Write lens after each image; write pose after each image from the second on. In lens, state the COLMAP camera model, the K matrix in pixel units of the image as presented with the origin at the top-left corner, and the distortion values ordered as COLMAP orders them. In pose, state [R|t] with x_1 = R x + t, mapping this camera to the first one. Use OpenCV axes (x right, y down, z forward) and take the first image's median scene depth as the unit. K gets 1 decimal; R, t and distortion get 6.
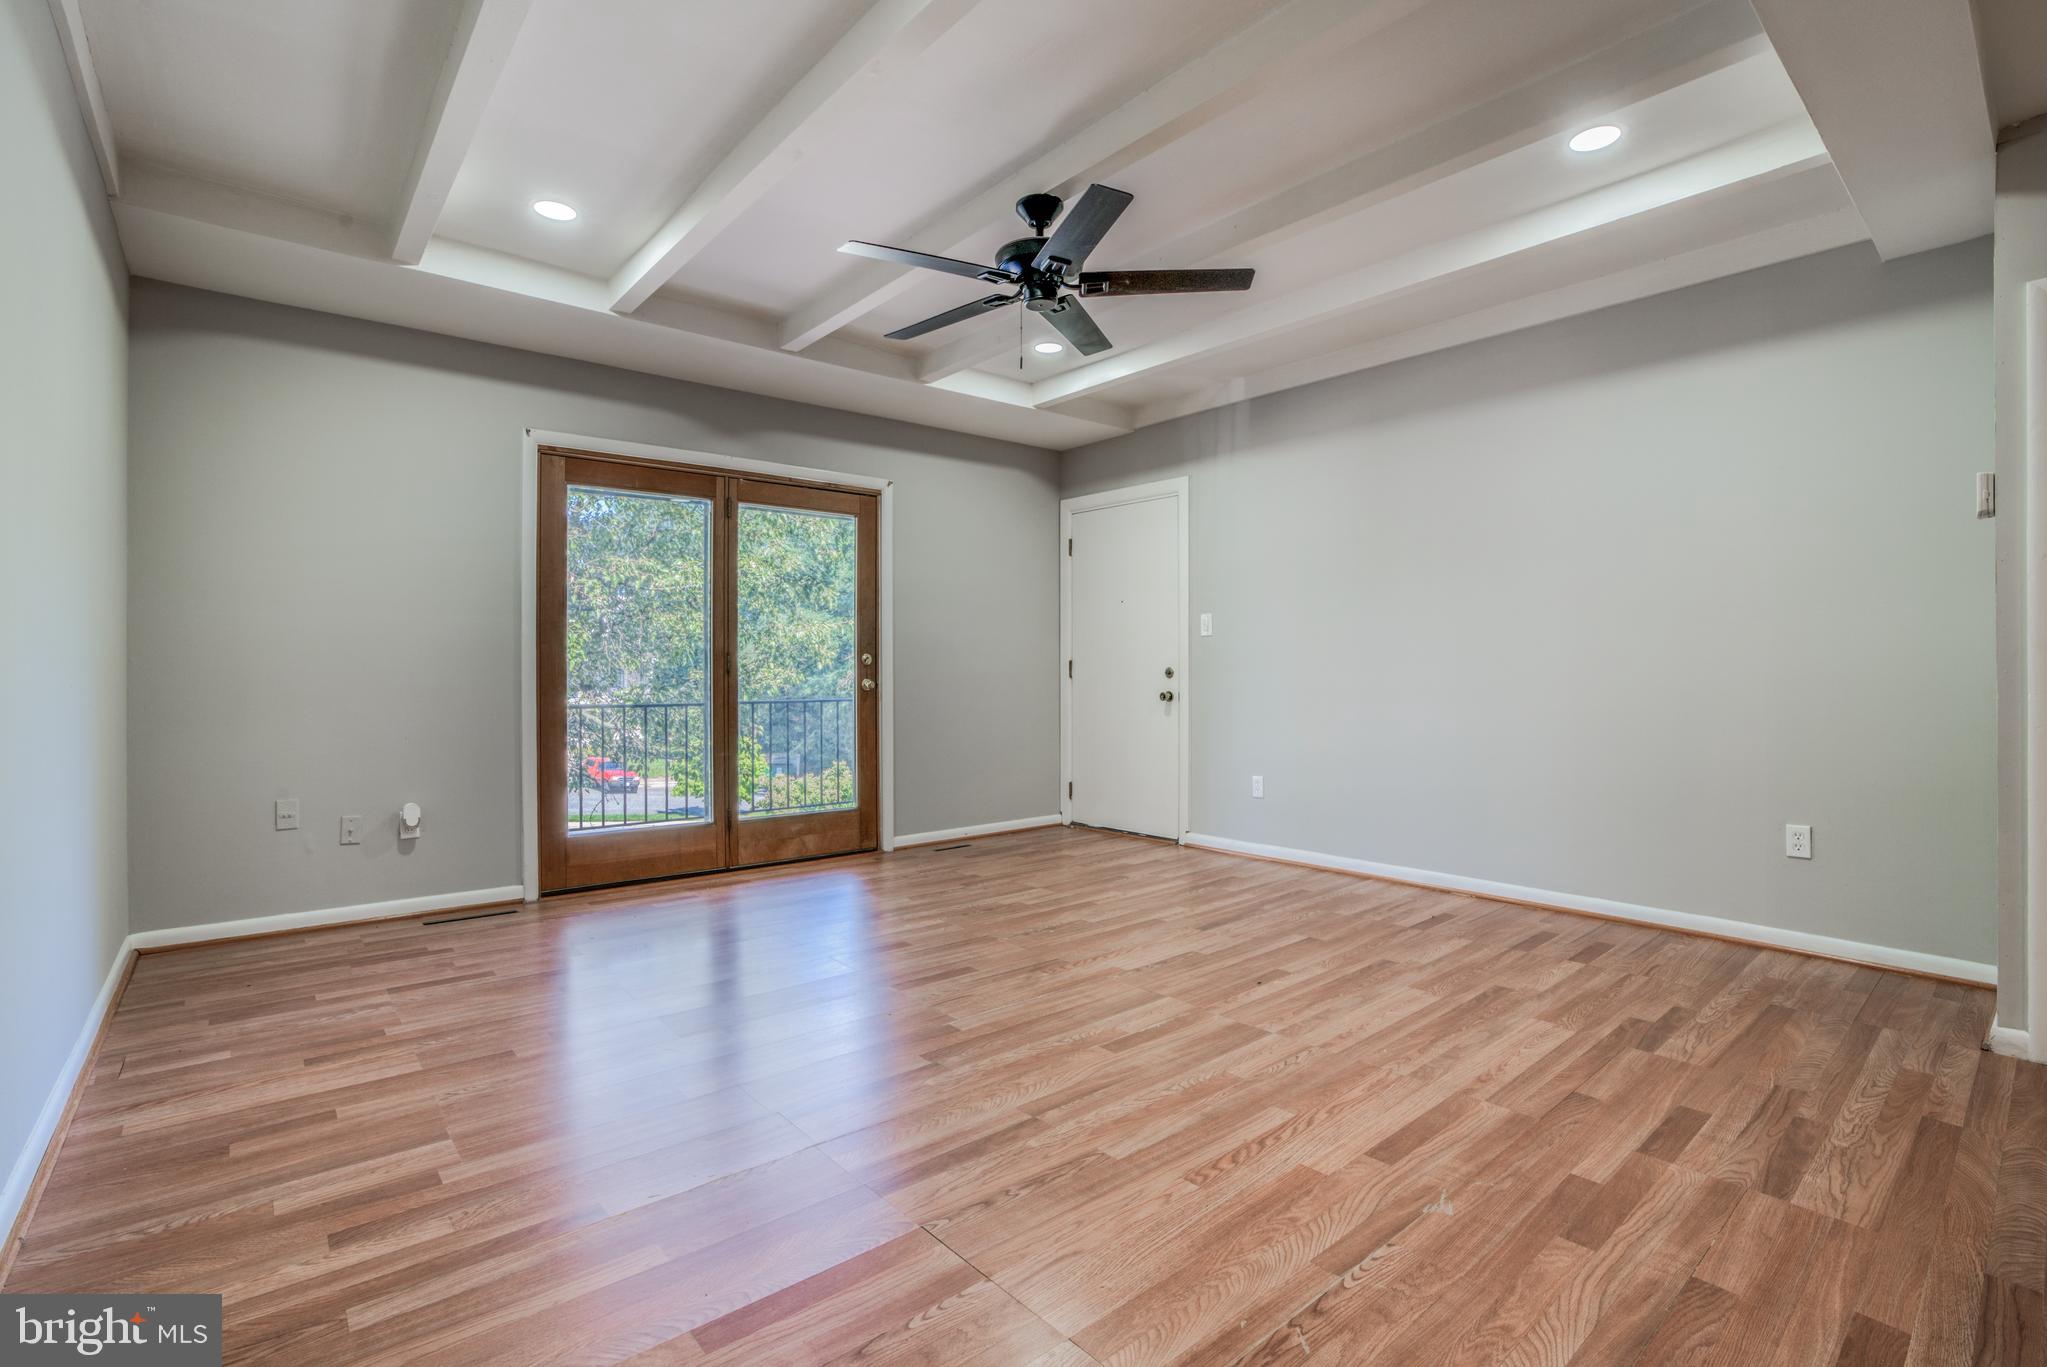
lens RADIAL K [[942.9, 0, 1014.2], [0, 942.9, 672.8], [0, 0, 1]] dist [-0.069321, 0.026631]
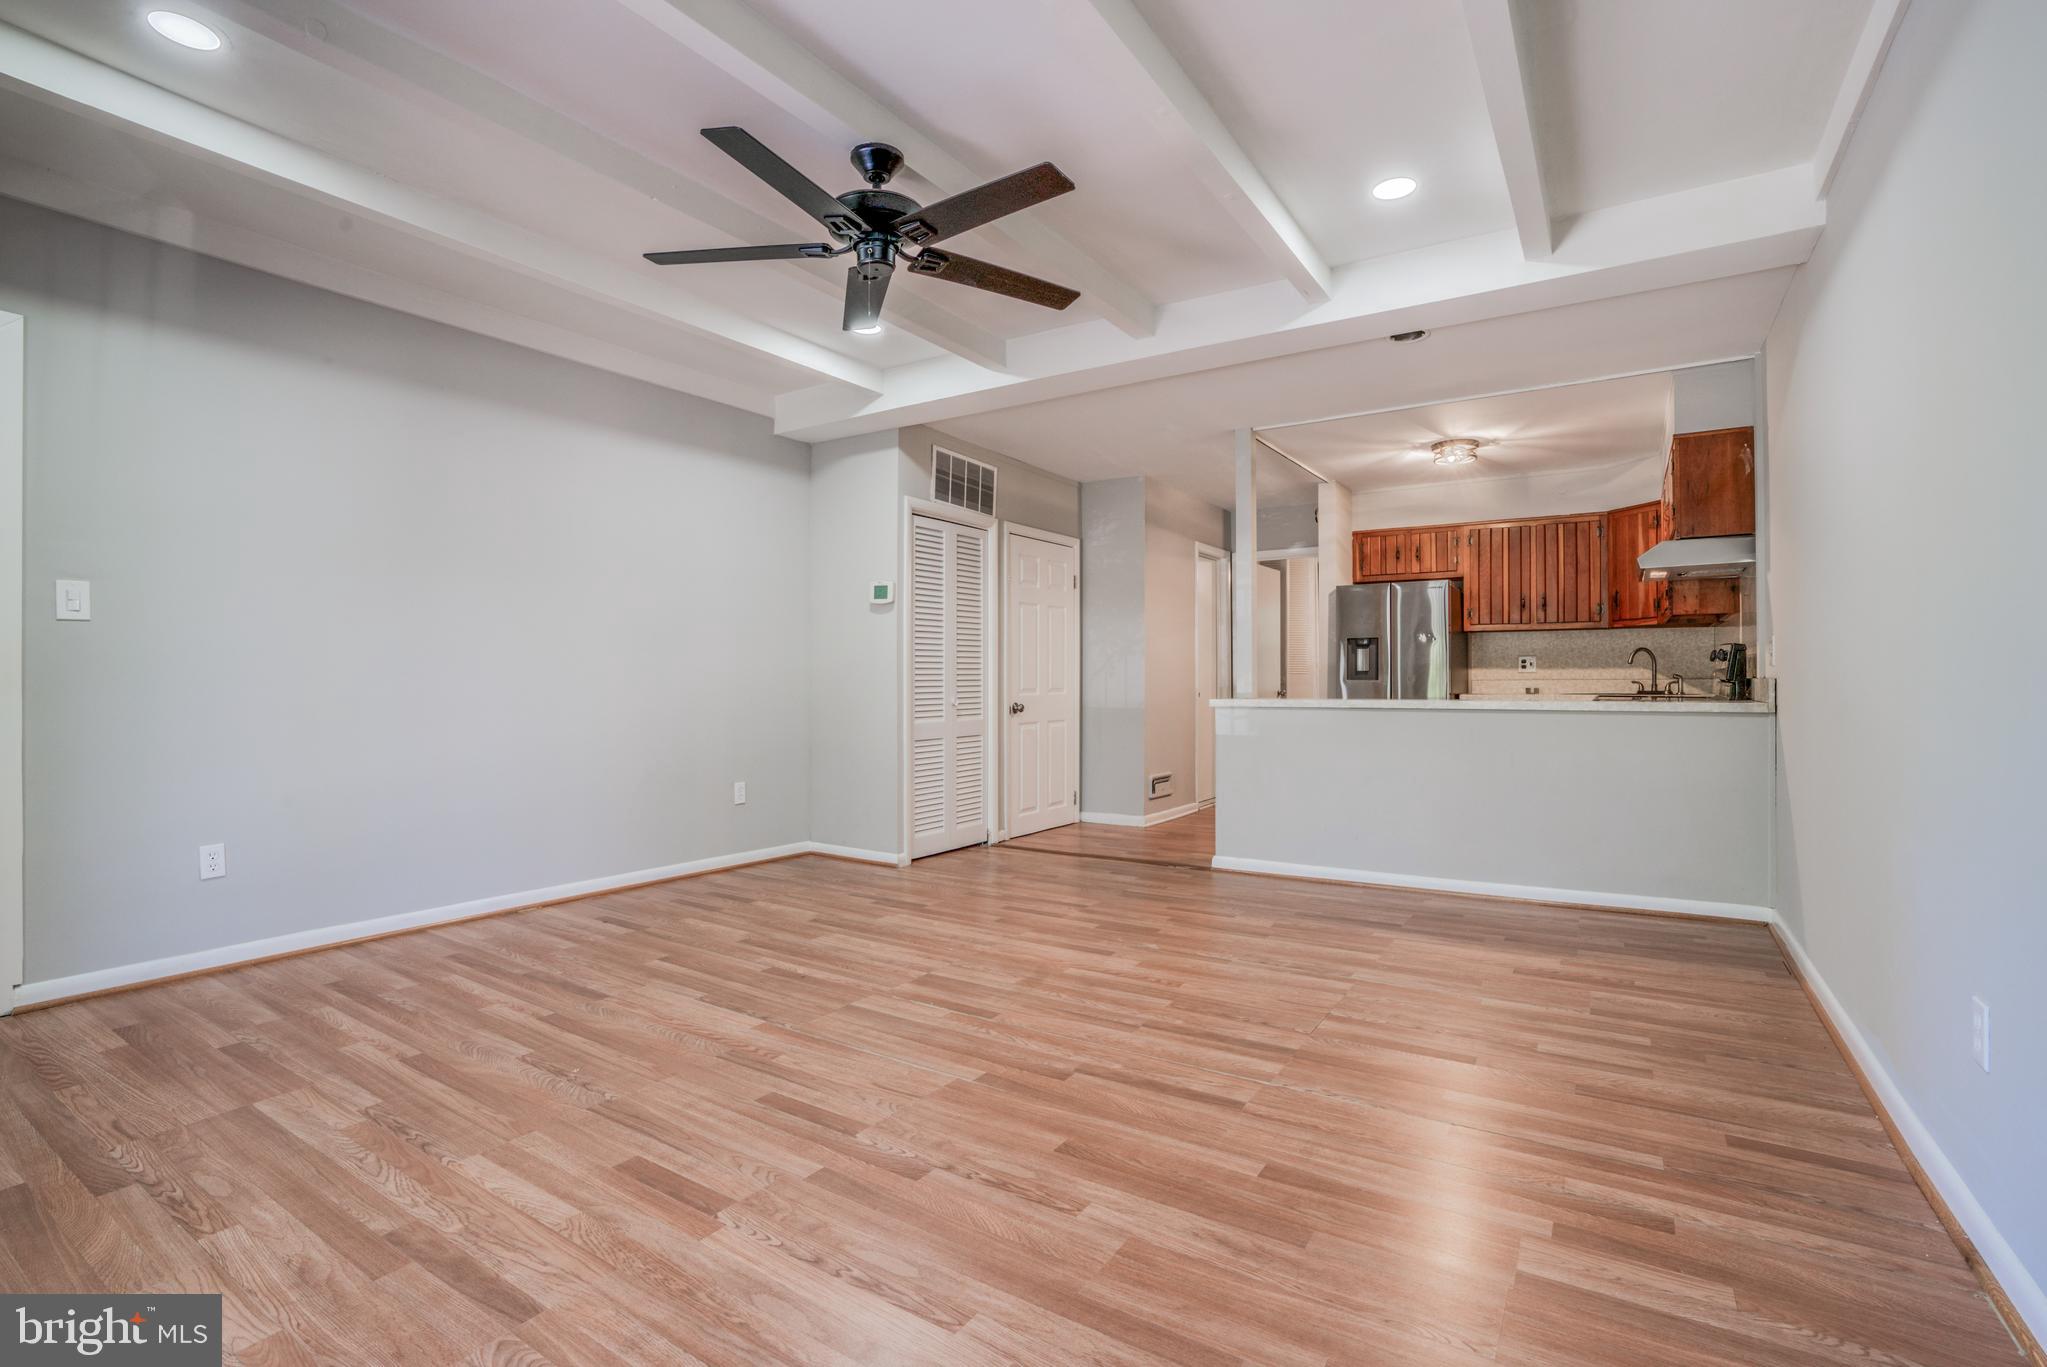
lens RADIAL K [[942.9, 0, 1014.2], [0, 942.9, 672.8], [0, 0, 1]] dist [-0.069321, 0.026631]
pose [[-0.282647, 0.009760, 0.959174, -0.845299], [0.002847, 0.999952, -0.009336, -0.000126], [-0.959220, 0.000091, -0.282661, 1.104066]]
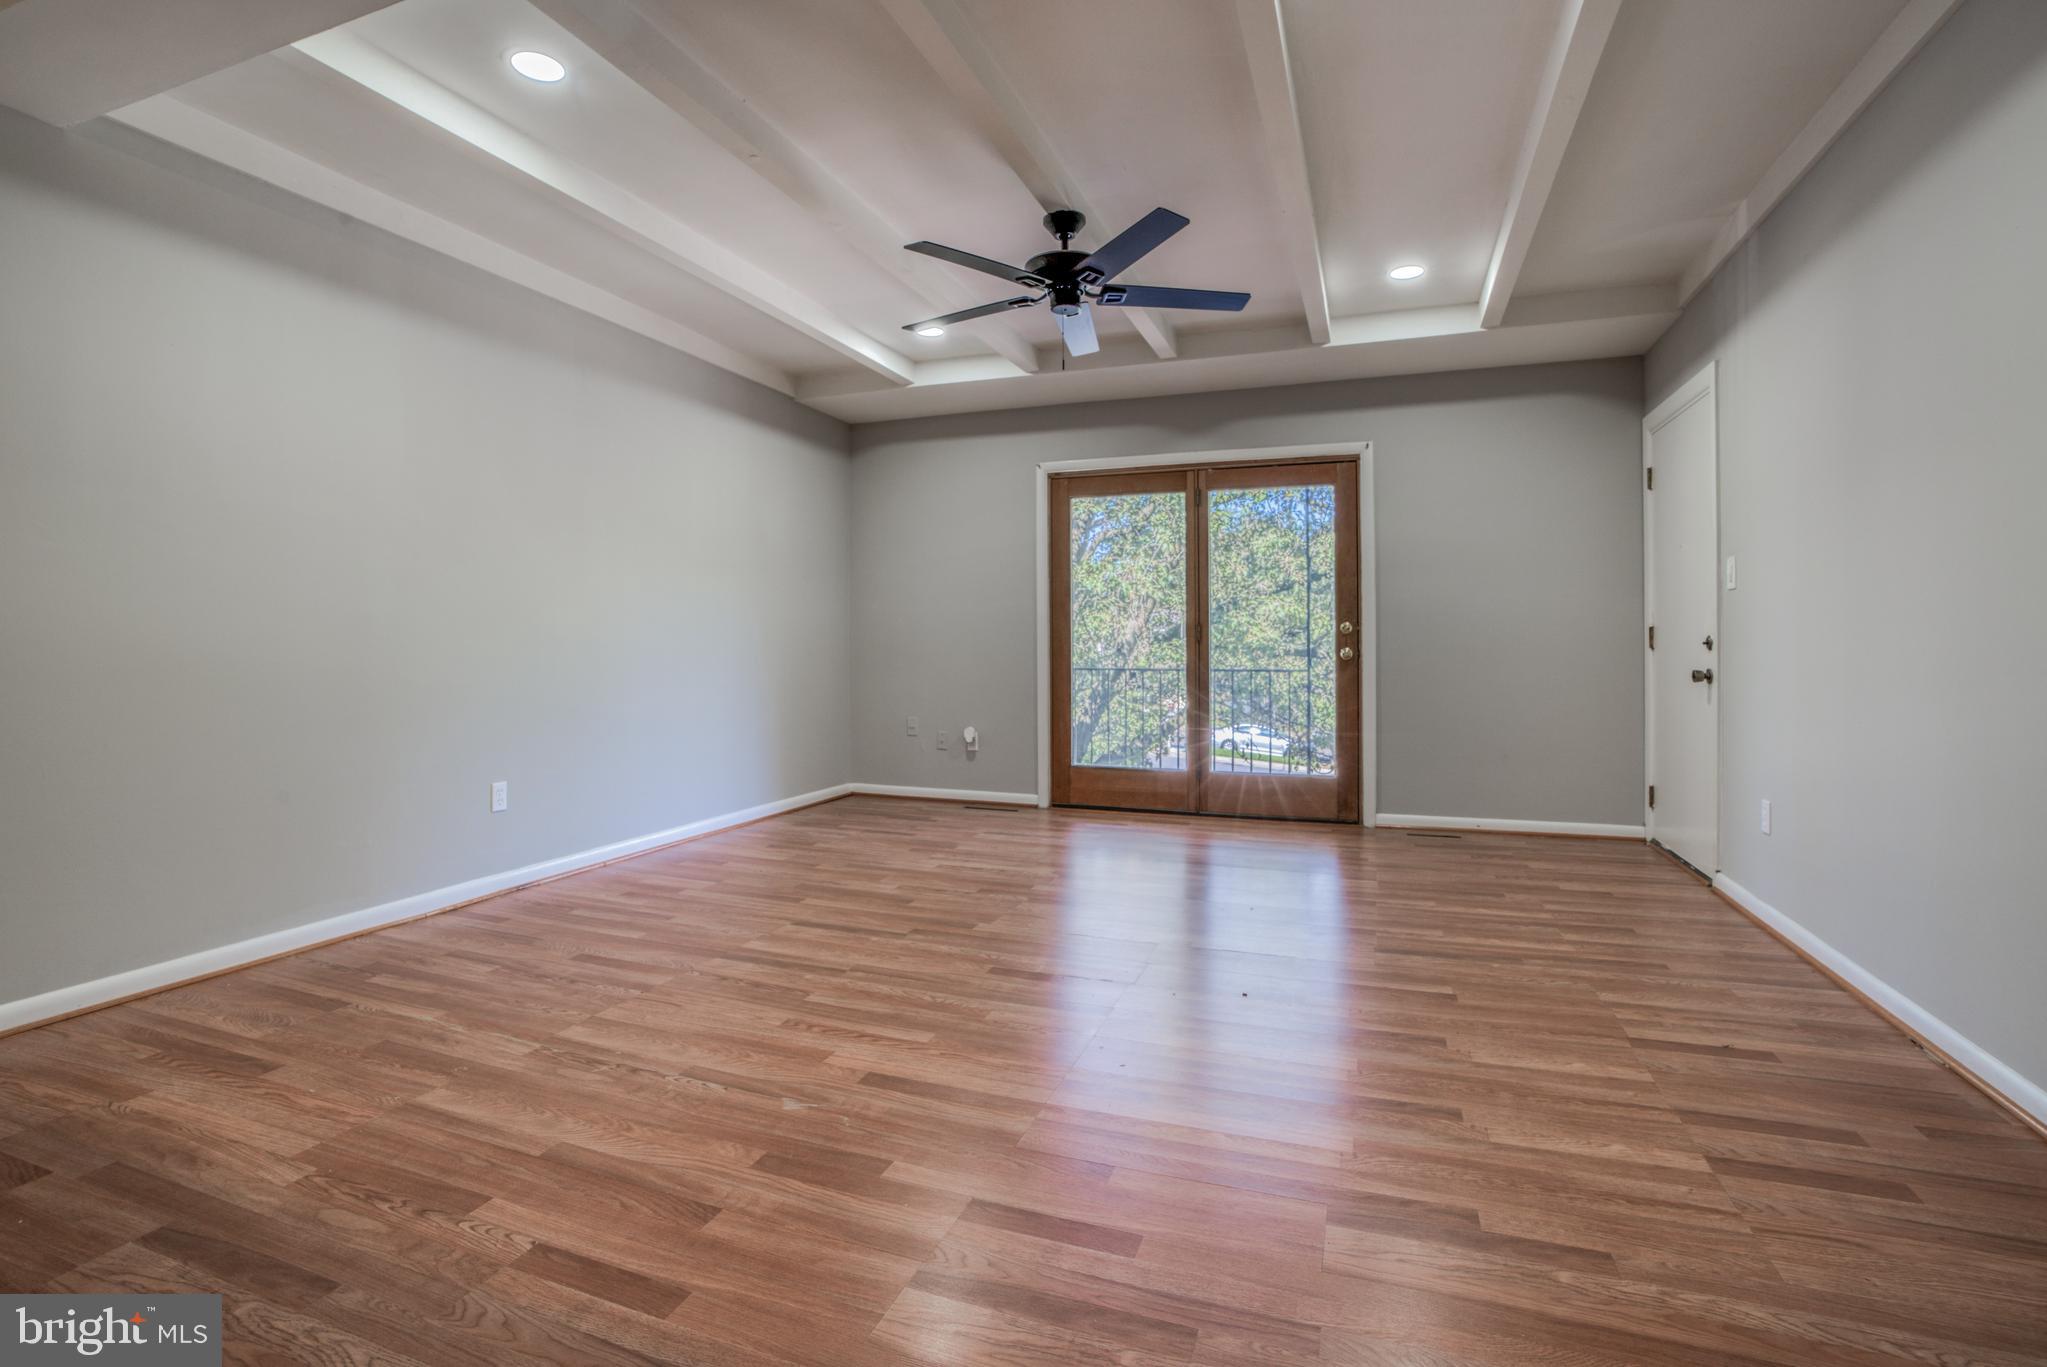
lens RADIAL K [[950.6, 0, 1025.8], [0, 950.6, 645.4], [0, 0, 1]] dist [-0.071808, 0.025513]
pose [[0.490074, 0.004707, -0.871668, 0.960387], [-0.001803, 0.999989, 0.004386, 0.000433], [0.871679, -0.000578, 0.490077, 0.400841]]
